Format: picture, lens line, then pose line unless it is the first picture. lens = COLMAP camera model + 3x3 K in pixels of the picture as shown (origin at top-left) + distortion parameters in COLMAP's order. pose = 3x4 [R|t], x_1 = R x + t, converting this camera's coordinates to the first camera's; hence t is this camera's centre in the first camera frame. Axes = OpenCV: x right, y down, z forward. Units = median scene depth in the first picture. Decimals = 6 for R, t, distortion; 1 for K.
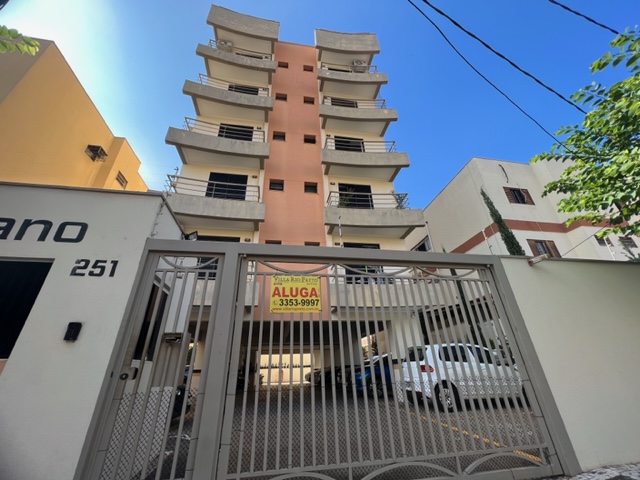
lens RADIAL K [[256.2, 0, 319.8], [0, 256.2, 237.8], [0, 0, 1]] dist [-0.003401, 0.000005]
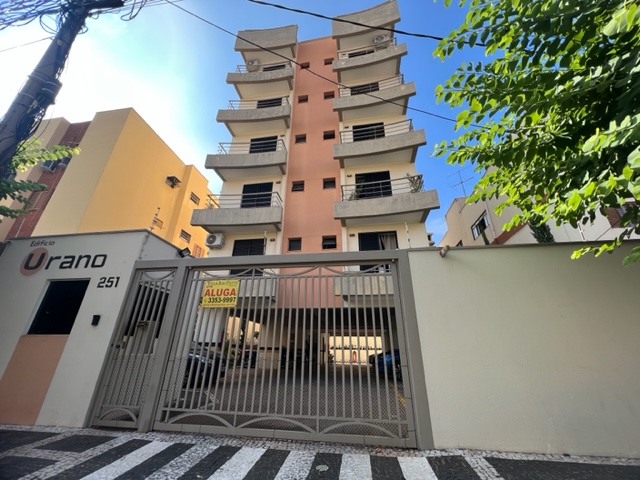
lens RADIAL K [[256.2, 0, 319.8], [0, 256.2, 237.8], [0, 0, 1]] dist [-0.003401, 0.000005]
pose [[0.944011, -0.093121, -0.316500, 0.261936], [0.111774, 0.992877, 0.041259, -0.022687], [0.310404, -0.074325, 0.947695, -0.033826]]
